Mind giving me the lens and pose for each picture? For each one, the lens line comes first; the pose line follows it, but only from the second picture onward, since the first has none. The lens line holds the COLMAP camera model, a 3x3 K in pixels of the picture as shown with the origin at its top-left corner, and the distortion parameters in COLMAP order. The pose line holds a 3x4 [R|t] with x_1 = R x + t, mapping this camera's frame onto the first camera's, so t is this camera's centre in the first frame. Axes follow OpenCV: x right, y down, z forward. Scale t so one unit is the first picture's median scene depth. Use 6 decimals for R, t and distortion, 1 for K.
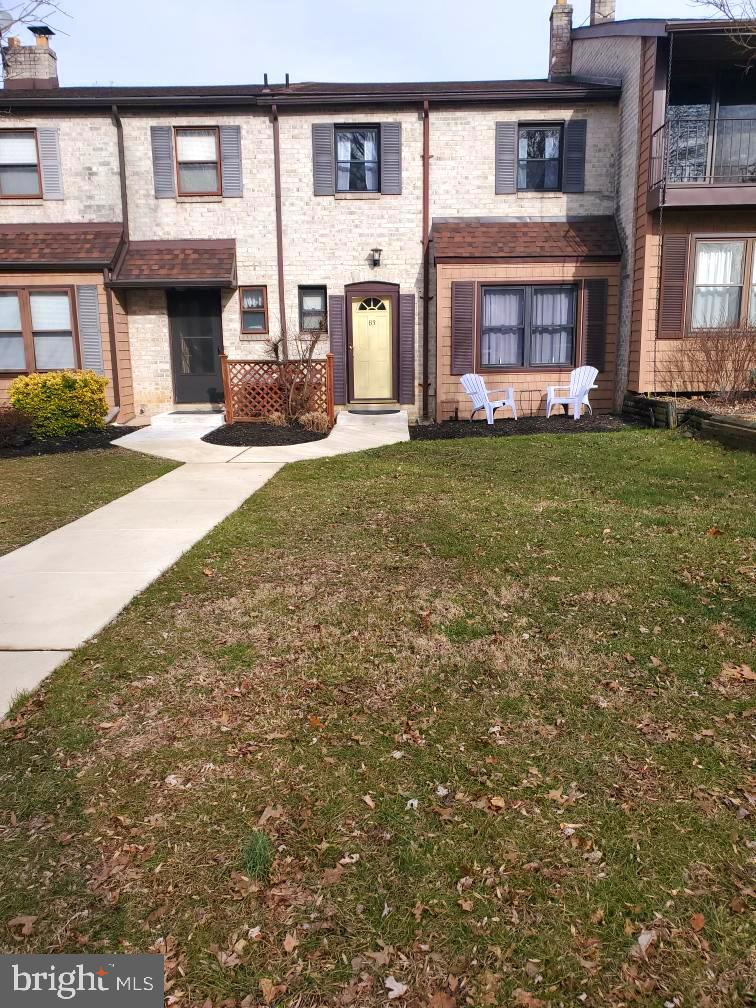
lens RADIAL K [[799.4, 0, 375.6], [0, 799.4, 500.5], [0, 0, 1]] dist [0.052300, -0.044579]
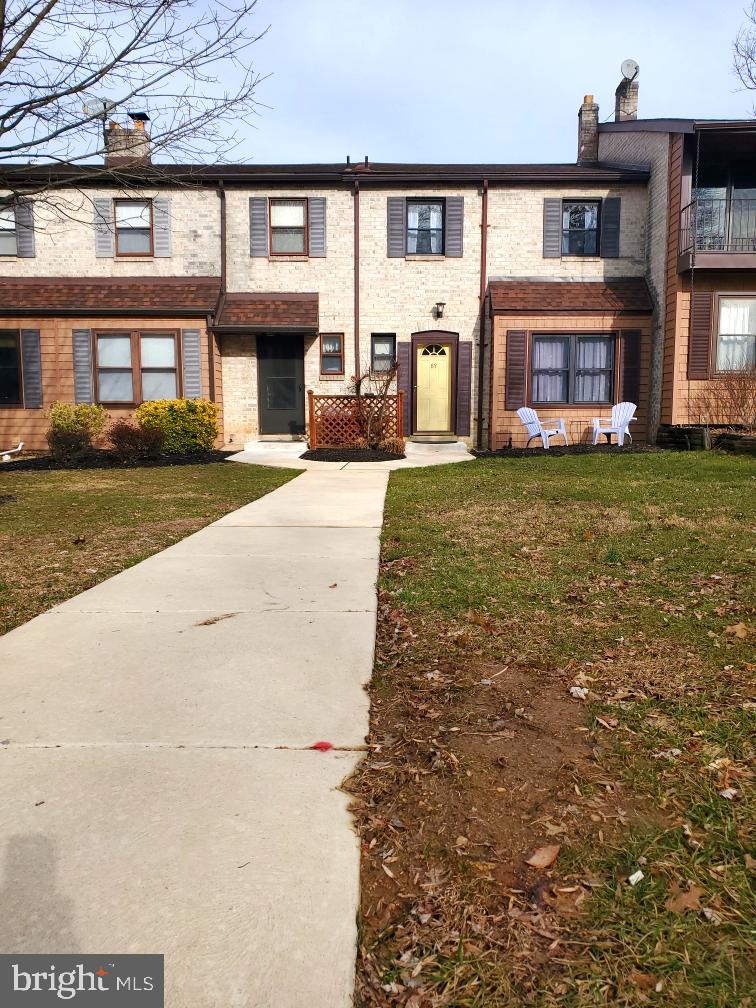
lens RADIAL K [[784.4, 0, 378.0], [0, 784.4, 504.0], [0, 0, 1]] dist [0.146394, -0.284244]
pose [[0.999817, 0.012672, 0.014322, -0.102746], [-0.011567, 0.997134, -0.074767, 0.064950], [-0.015228, 0.074588, 0.997098, -0.121944]]
